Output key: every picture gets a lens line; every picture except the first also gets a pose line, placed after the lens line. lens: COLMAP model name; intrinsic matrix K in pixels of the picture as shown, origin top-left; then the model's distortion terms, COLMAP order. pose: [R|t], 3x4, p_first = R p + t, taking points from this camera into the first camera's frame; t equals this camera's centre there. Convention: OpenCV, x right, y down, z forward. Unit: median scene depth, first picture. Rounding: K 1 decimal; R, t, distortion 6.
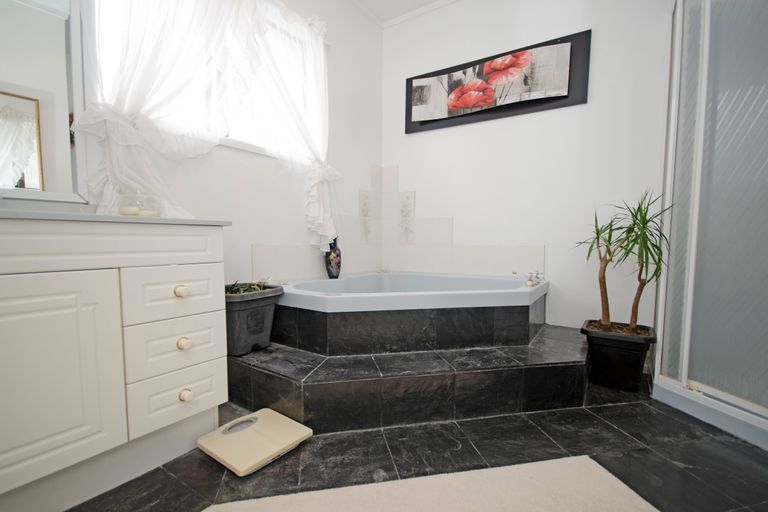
lens RADIAL K [[352.7, 0, 383.6], [0, 352.7, 266.5], [0, 0, 1]] dist [0.010466, -0.000451]
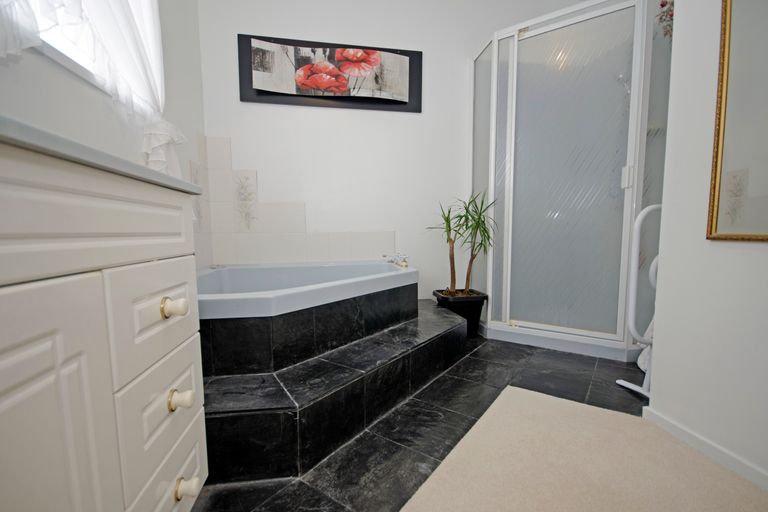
lens RADIAL K [[352.7, 0, 383.6], [0, 352.7, 266.5], [0, 0, 1]] dist [0.010466, -0.000451]
pose [[0.738811, -0.074367, 0.669796, -0.367808], [0.059609, 0.997208, 0.044969, 0.000573], [-0.671271, 0.006702, 0.741182, 0.194870]]
